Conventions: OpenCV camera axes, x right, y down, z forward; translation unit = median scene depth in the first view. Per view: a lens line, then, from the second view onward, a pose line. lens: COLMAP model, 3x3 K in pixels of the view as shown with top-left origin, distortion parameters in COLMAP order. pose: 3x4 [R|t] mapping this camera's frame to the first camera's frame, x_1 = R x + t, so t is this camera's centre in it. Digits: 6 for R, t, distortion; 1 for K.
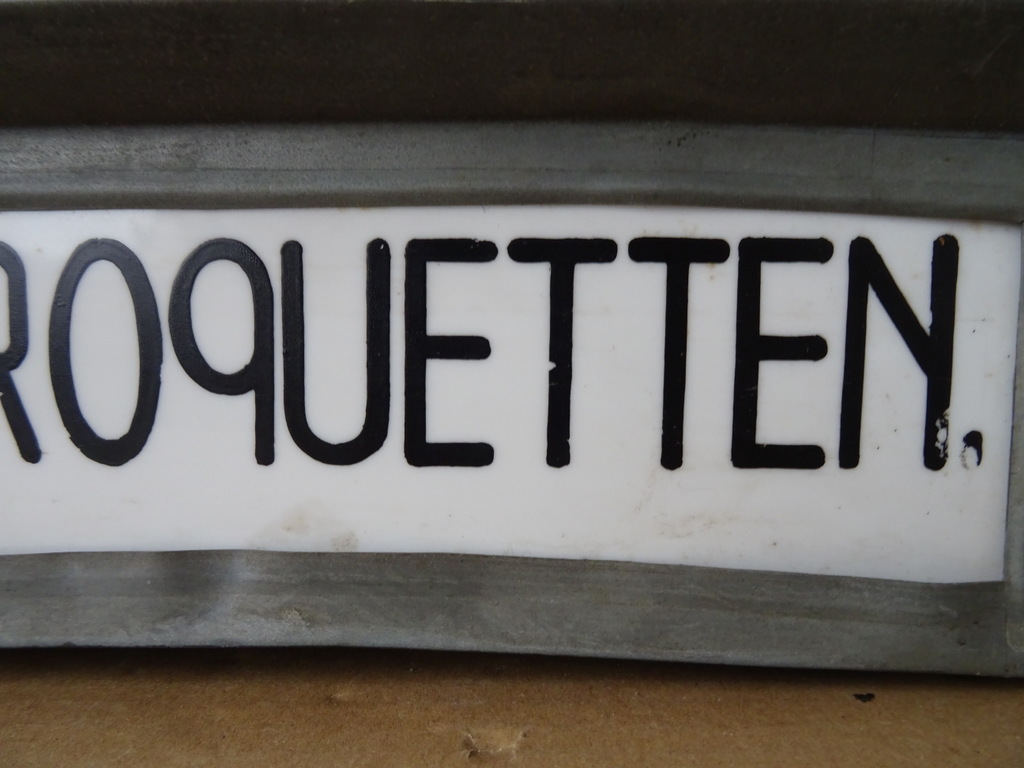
lens RADIAL K [[721.1, 0, 508.4], [0, 721.1, 385.2], [0, 0, 1]] dist [0.002122, -0.004971]
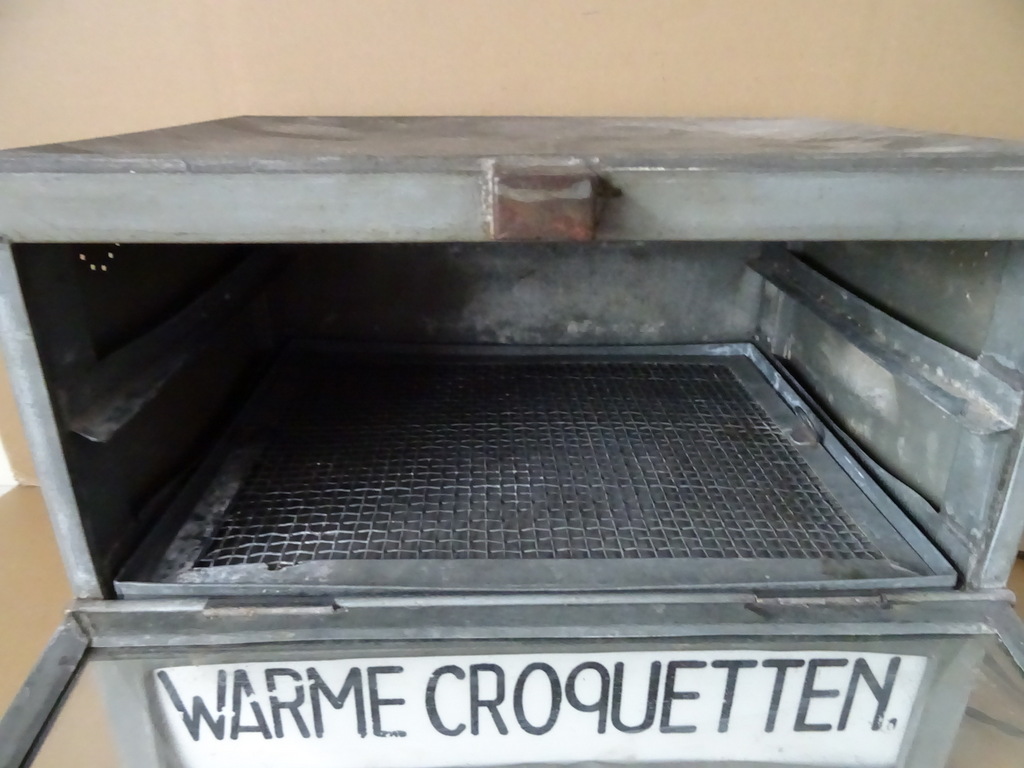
lens RADIAL K [[721.1, 0, 513.2], [0, 721.1, 383.9], [0, 0, 1]] dist [0.002122, -0.004971]
pose [[0.999677, -0.009280, 0.023675, -0.688833], [0.000999, 0.944648, 0.328083, -1.811626], [-0.025409, -0.327953, 0.944352, -0.898111]]
